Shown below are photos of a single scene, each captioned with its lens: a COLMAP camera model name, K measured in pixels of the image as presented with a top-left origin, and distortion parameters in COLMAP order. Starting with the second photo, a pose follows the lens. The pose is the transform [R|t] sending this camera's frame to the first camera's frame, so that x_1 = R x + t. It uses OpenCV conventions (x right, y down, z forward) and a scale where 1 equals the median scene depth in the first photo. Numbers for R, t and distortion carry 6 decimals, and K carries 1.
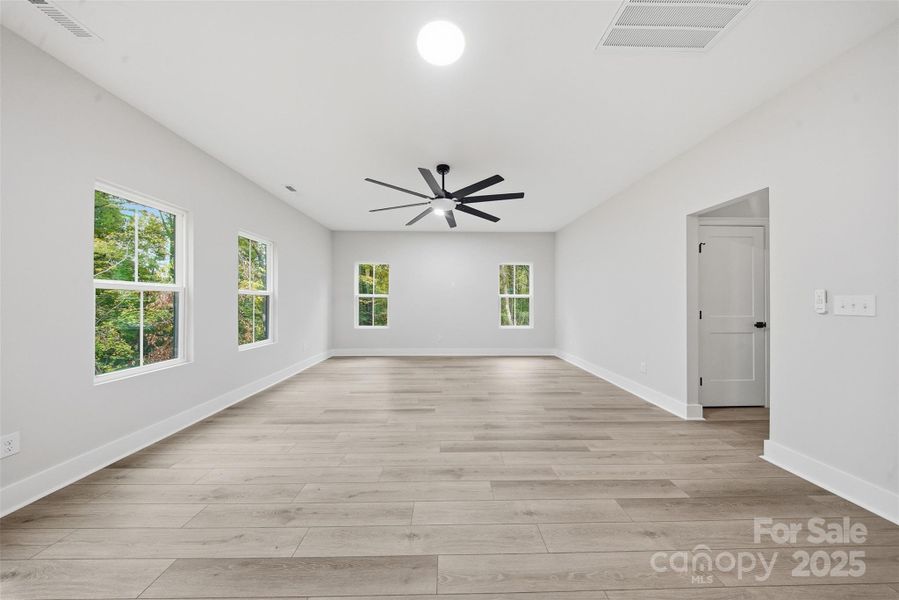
lens RADIAL K [[272.7, 0, 451.9], [0, 272.7, 300.6], [0, 0, 1]] dist [-0.000196, -0.000024]
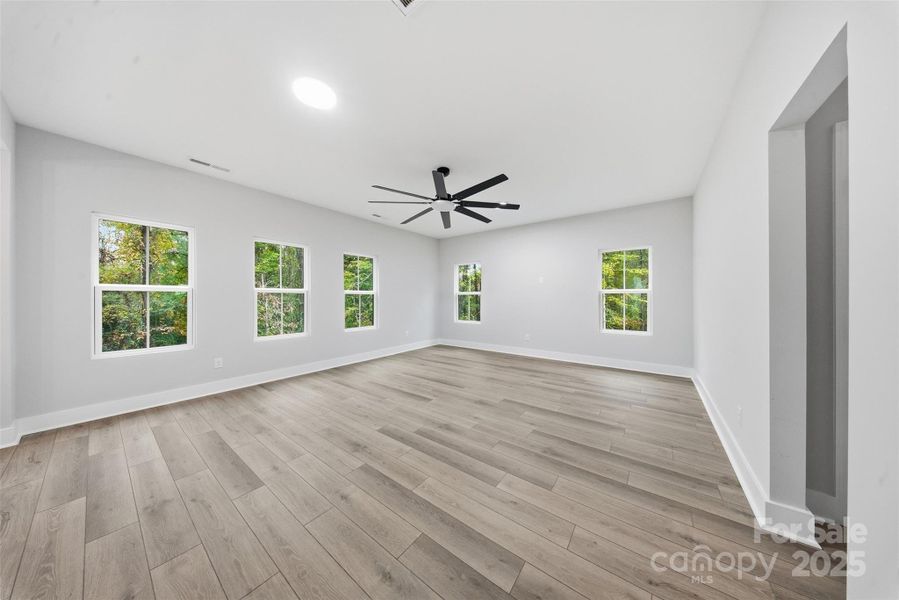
lens RADIAL K [[270.5, 0, 453.3], [0, 270.5, 296.0], [0, 0, 1]] dist [-0.001212, -0.000044]
pose [[0.789921, -0.004273, -0.613194, 0.761560], [0.000107, 0.999977, -0.006829, 0.001454], [0.613209, 0.005329, 0.789903, 0.254620]]
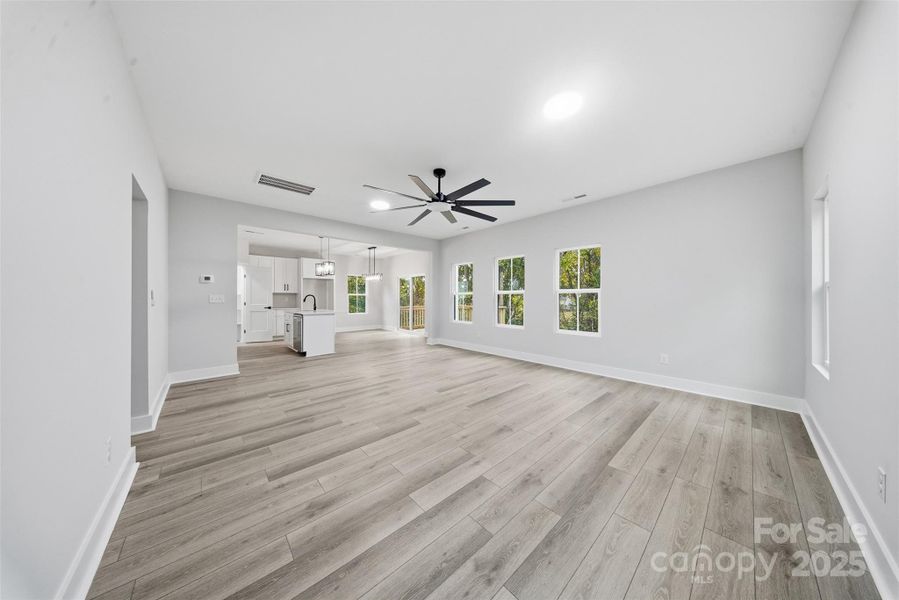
lens RADIAL K [[270.5, 0, 453.3], [0, 270.5, 296.0], [0, 0, 1]] dist [-0.001212, -0.000044]
pose [[-0.750942, -0.001543, -0.660366, 0.757845], [0.000607, 0.999995, -0.003028, -0.004947], [0.660368, -0.002675, -0.750938, 2.226737]]
